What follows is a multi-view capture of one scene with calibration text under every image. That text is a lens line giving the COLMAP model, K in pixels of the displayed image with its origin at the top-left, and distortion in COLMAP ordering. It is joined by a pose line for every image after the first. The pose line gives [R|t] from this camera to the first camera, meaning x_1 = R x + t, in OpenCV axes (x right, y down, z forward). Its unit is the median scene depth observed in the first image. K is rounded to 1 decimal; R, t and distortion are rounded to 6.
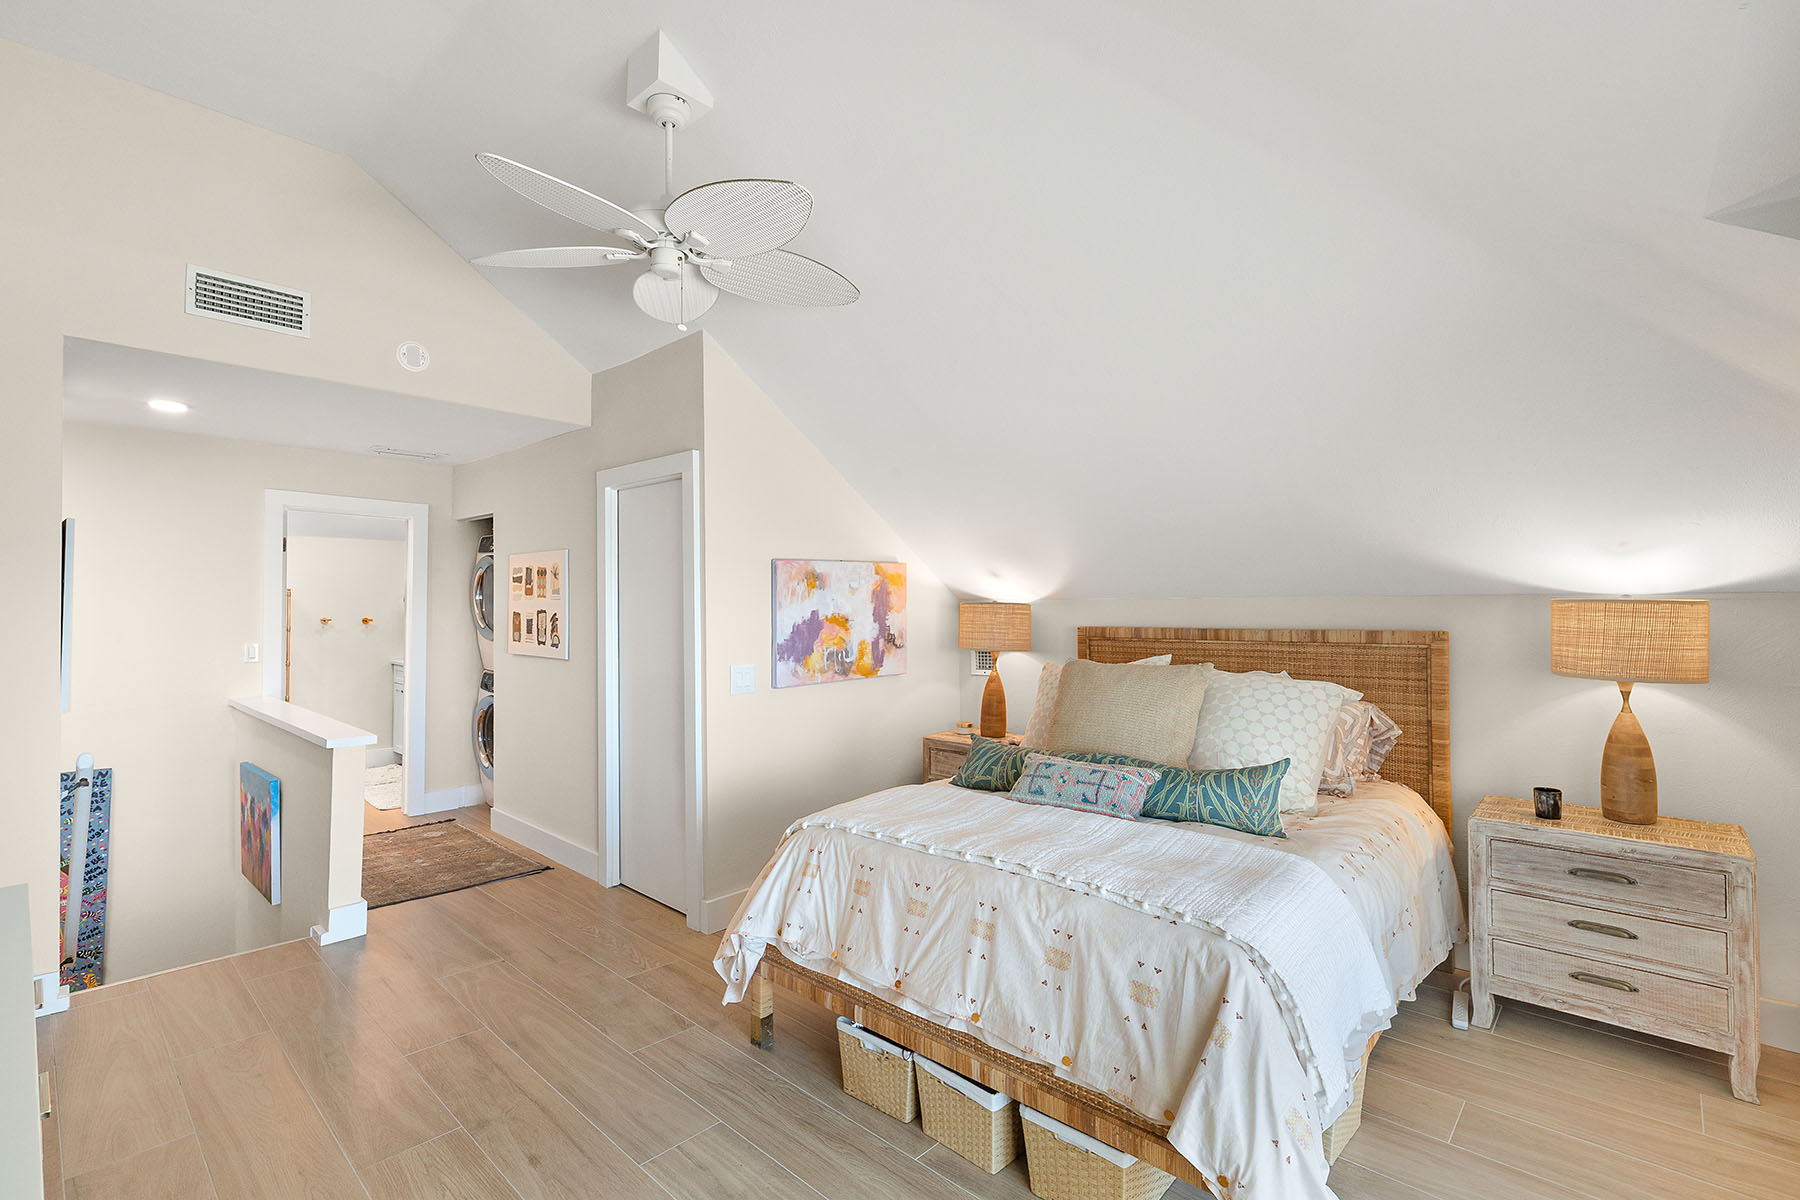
lens RADIAL K [[833.5, 0, 906.9], [0, 833.5, 582.9], [0, 0, 1]] dist [-0.000195, 0.001086]
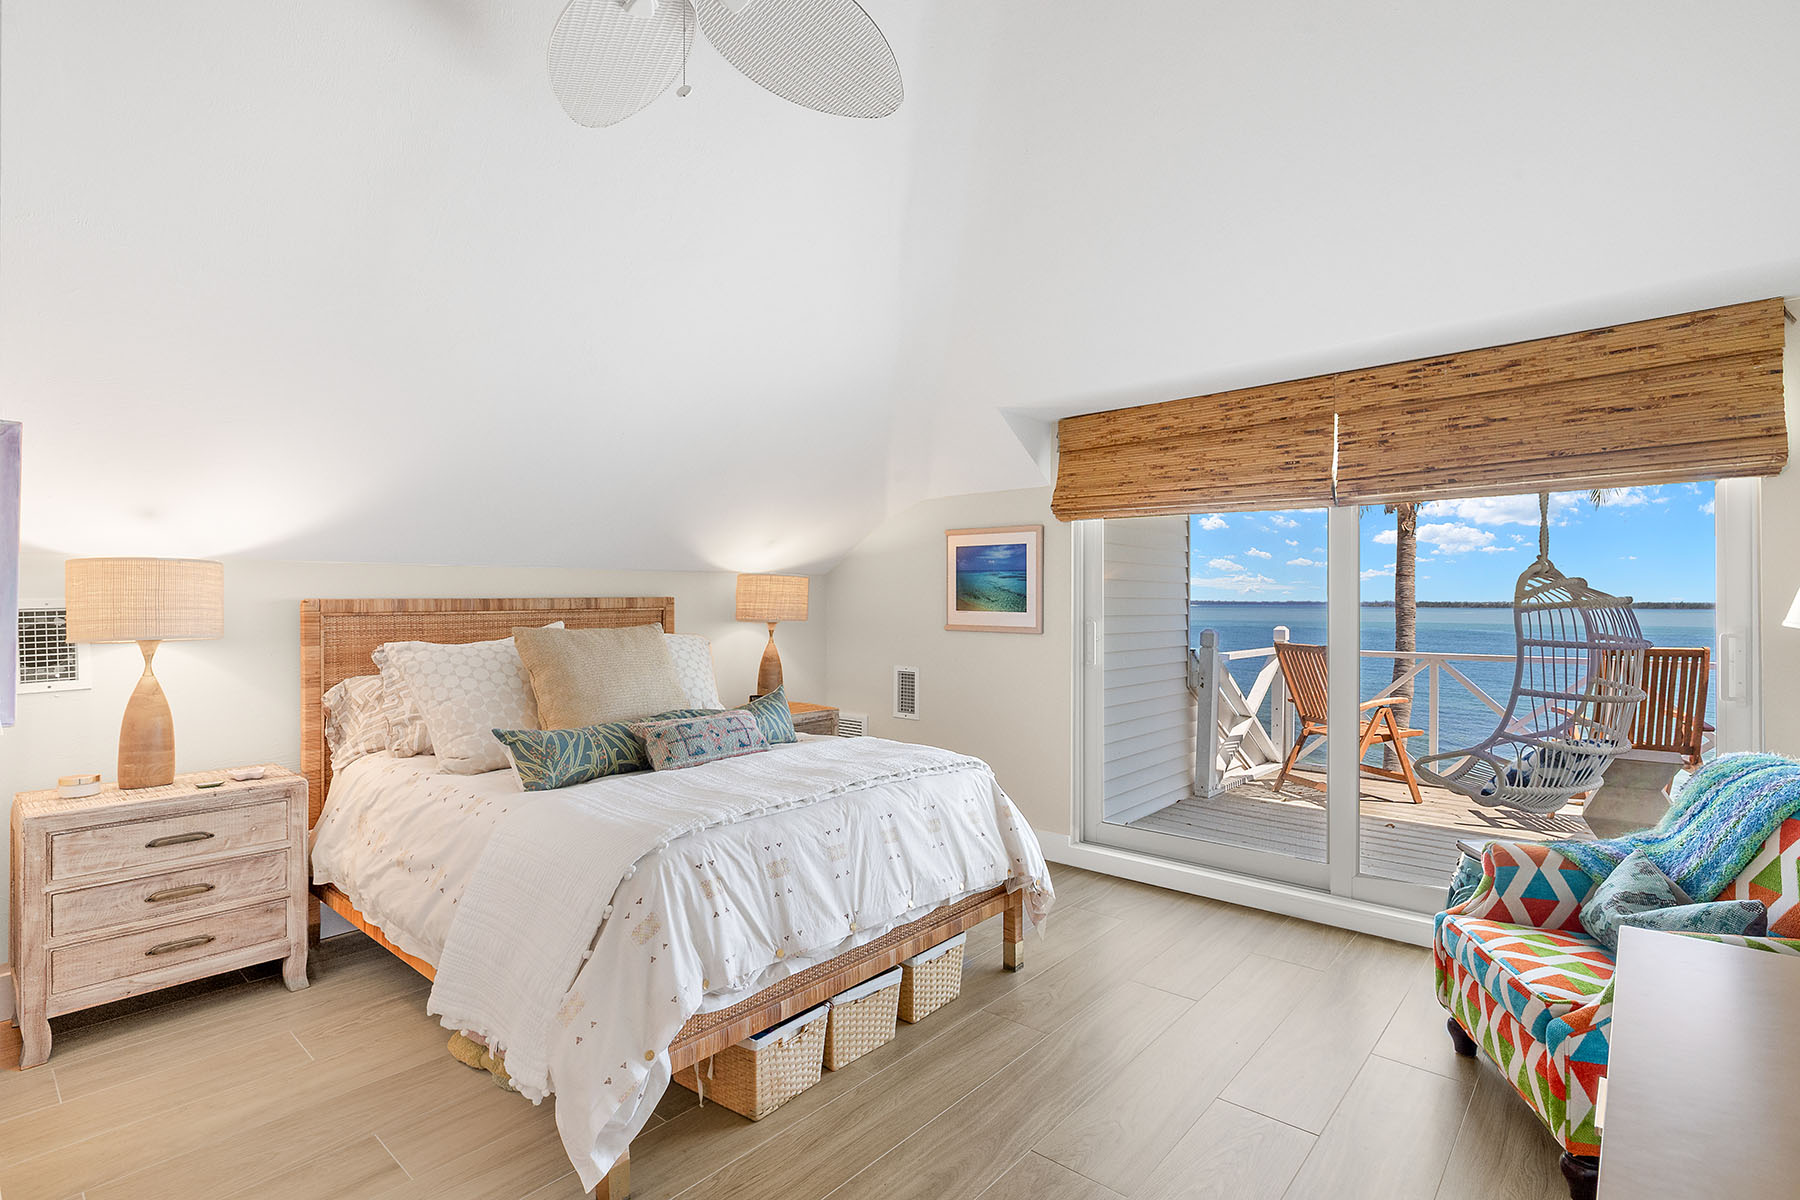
lens RADIAL K [[862.1, 0, 897.2], [0, 862.1, 597.4], [0, 0, 1]] dist [-0.001580, 0.001146]
pose [[-0.026151, 0.007120, 0.999633, -0.634437], [-0.019048, 0.999790, -0.007620, 0.053806], [-0.999477, -0.019240, -0.026010, 0.588315]]
